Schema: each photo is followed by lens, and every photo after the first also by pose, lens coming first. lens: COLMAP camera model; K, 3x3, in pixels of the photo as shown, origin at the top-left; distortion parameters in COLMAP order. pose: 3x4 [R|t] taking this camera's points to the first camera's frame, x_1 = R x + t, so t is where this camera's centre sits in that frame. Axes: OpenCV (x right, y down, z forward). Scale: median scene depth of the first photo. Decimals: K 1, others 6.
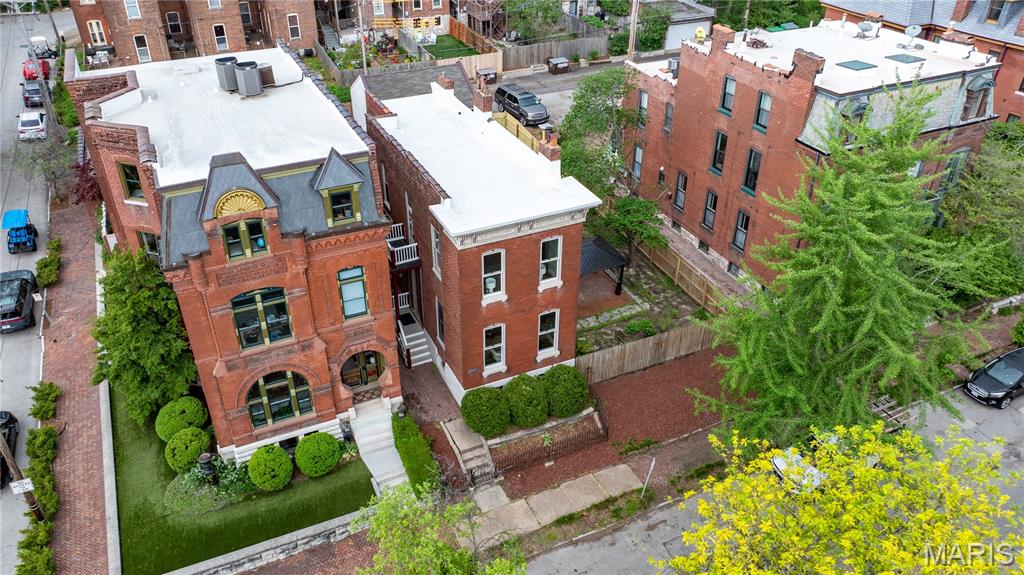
lens RADIAL K [[778.2, 0, 507.6], [0, 778.2, 295.3], [0, 0, 1]] dist [-0.024796, 0.002684]
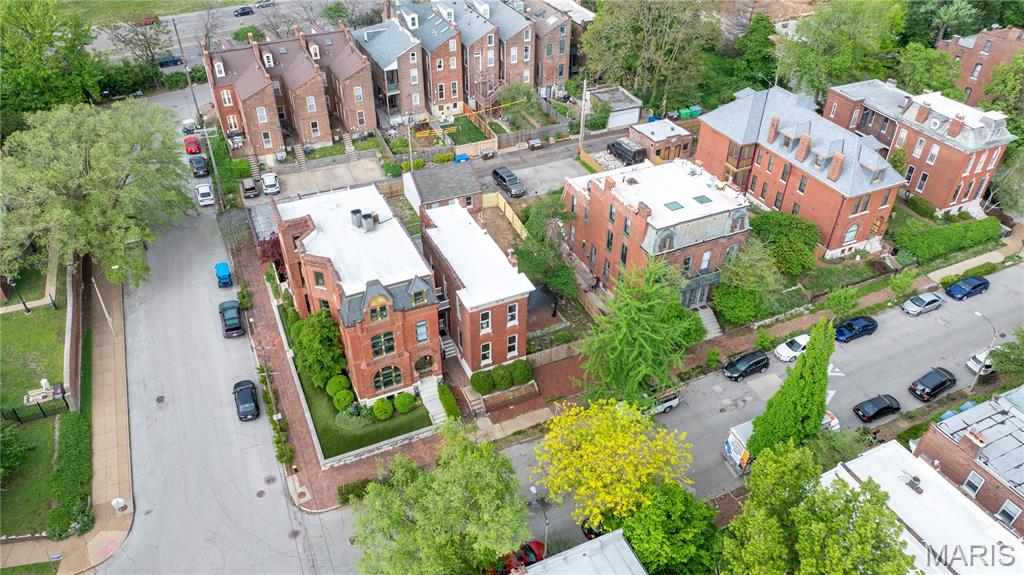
lens RADIAL K [[724.6, 0, 516.3], [0, 724.6, 287.5], [0, 0, 1]] dist [-0.023938, 0.030788]
pose [[0.999954, 0.008154, 0.004969, 0.053558], [-0.008474, 0.997639, 0.068148, -0.244718], [-0.004401, -0.068187, 0.997663, -0.952397]]
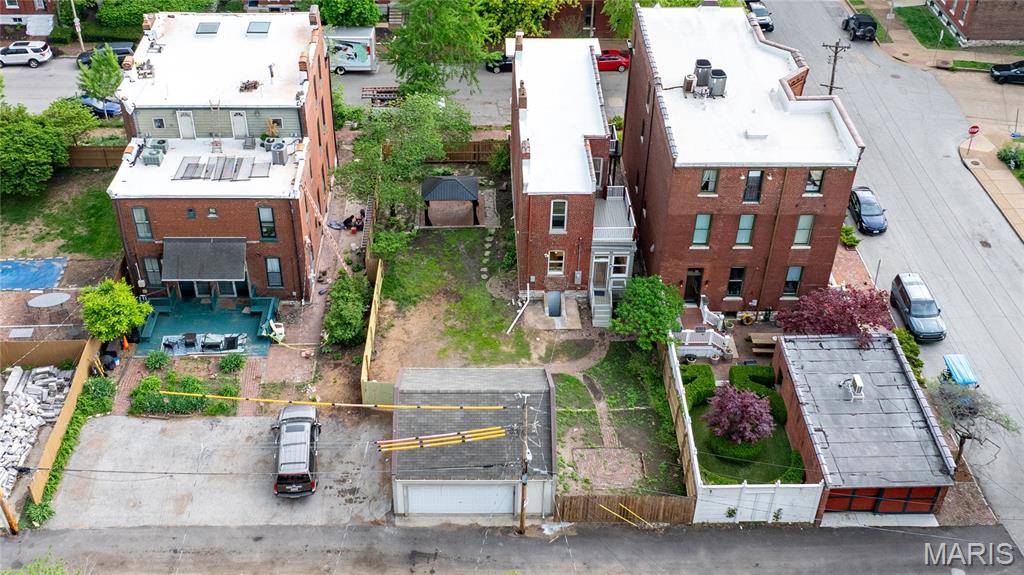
lens RADIAL K [[1111.7, 0, 477.1], [0, 1111.7, 239.7], [0, 0, 1]] dist [-0.020944, 0.000000]
pose [[-0.906898, -0.249713, 0.339380, -0.727500], [0.228262, 0.385854, 0.893875, -2.050049], [-0.354164, 0.888121, -0.292931, 2.010599]]
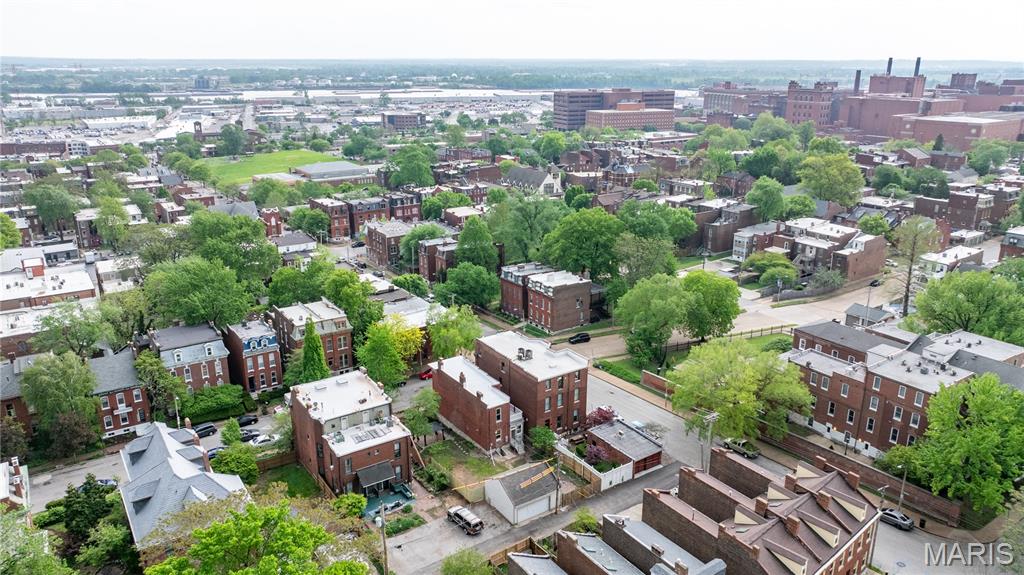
lens RADIAL K [[724.6, 0, 513.4], [0, 724.6, 285.9], [0, 0, 1]] dist [-0.023938, 0.030788]
pose [[-0.987164, 0.050126, -0.151639, 0.222973], [-0.085018, 0.638831, 0.764635, -3.220568], [0.135200, 0.767712, -0.626370, 2.991056]]
